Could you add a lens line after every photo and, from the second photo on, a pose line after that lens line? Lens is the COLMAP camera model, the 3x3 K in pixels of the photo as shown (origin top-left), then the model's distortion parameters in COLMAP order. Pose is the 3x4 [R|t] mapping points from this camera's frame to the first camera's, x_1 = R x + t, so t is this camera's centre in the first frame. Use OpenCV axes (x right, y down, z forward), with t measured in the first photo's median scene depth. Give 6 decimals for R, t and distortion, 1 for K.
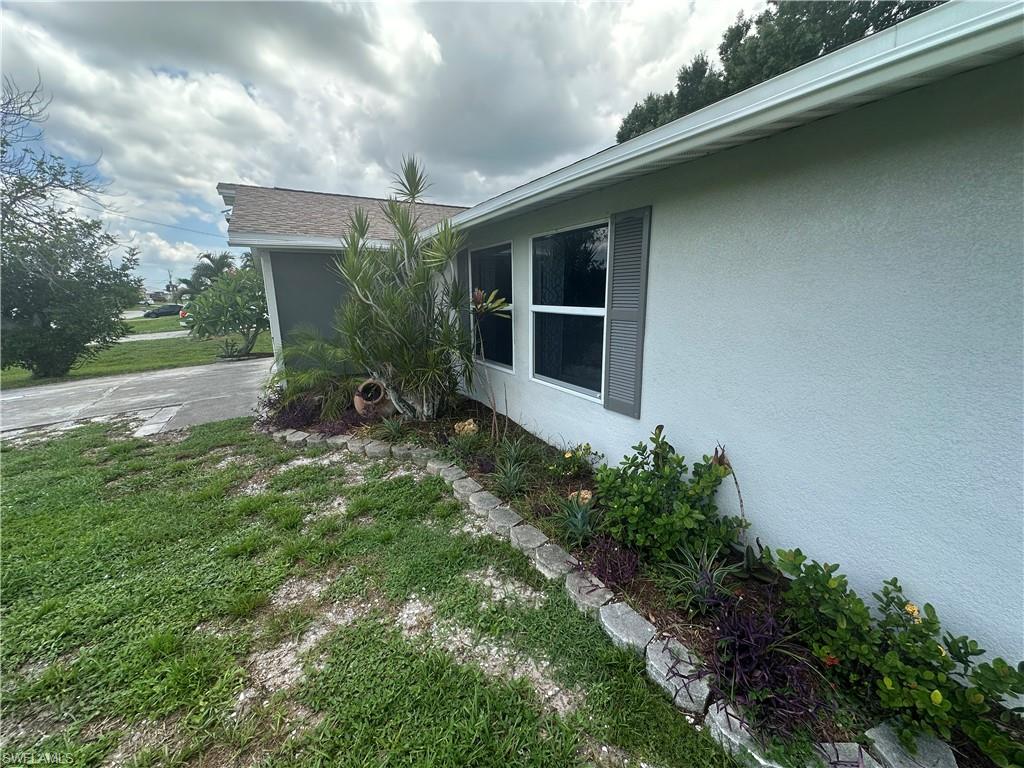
lens RADIAL K [[411.3, 0, 510.9], [0, 411.3, 384.8], [0, 0, 1]] dist [-0.003436, 0.000168]
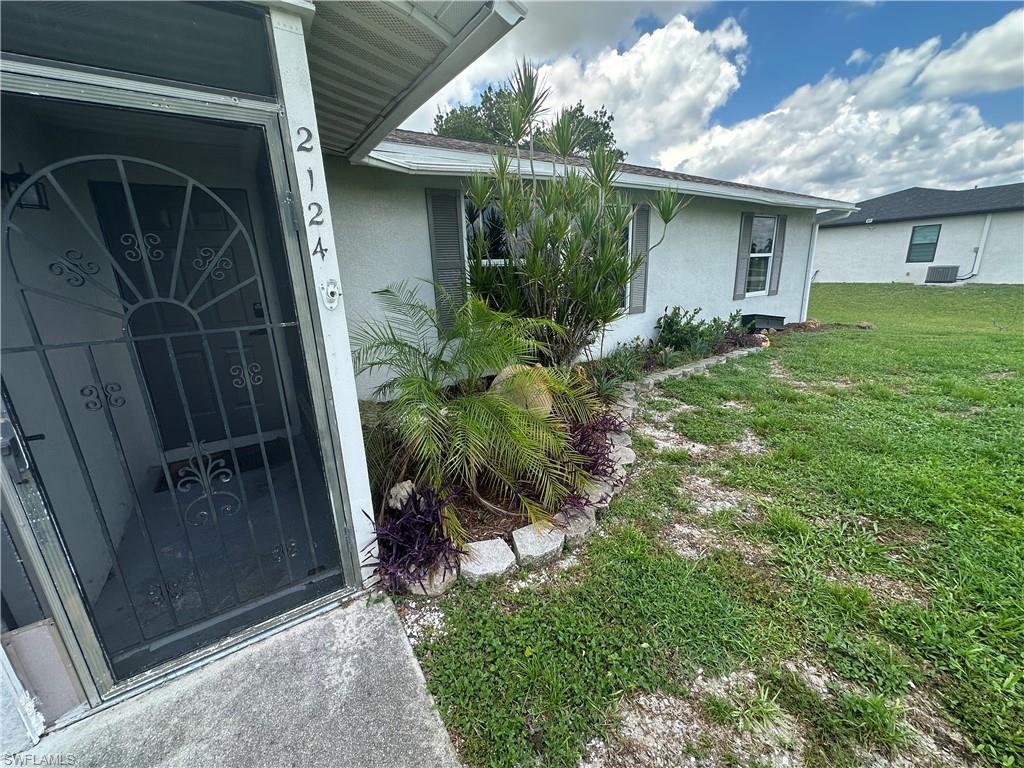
lens RADIAL K [[411.3, 0, 511.8], [0, 411.3, 387.9], [0, 0, 1]] dist [-0.003436, 0.000168]
pose [[-0.084210, -0.260365, 0.961831, -1.299922], [0.258774, 0.926428, 0.273438, -0.227322], [-0.962260, 0.271923, -0.010639, 1.354914]]
